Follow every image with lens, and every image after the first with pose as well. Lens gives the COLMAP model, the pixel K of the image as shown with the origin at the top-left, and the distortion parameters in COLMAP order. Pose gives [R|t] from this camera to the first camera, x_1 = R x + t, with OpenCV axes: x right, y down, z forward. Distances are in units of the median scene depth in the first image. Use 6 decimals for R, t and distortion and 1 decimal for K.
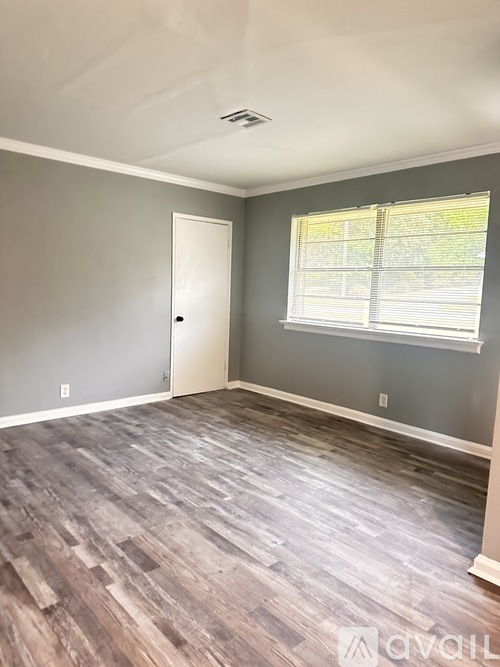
lens RADIAL K [[453.2, 0, 250.0], [0, 453.2, 333.5], [0, 0, 1]] dist [0.001846, -0.001735]
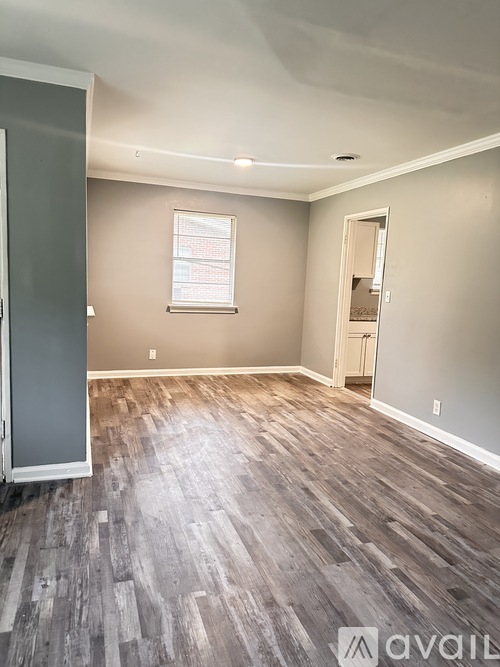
lens RADIAL K [[453.2, 0, 250.0], [0, 453.2, 333.5], [0, 0, 1]] dist [0.001846, -0.001735]
pose [[-0.912076, -0.128806, 0.389264, -0.418868], [-0.032945, 0.969328, 0.243554, -0.231848], [-0.408695, 0.209315, -0.888344, 1.871512]]
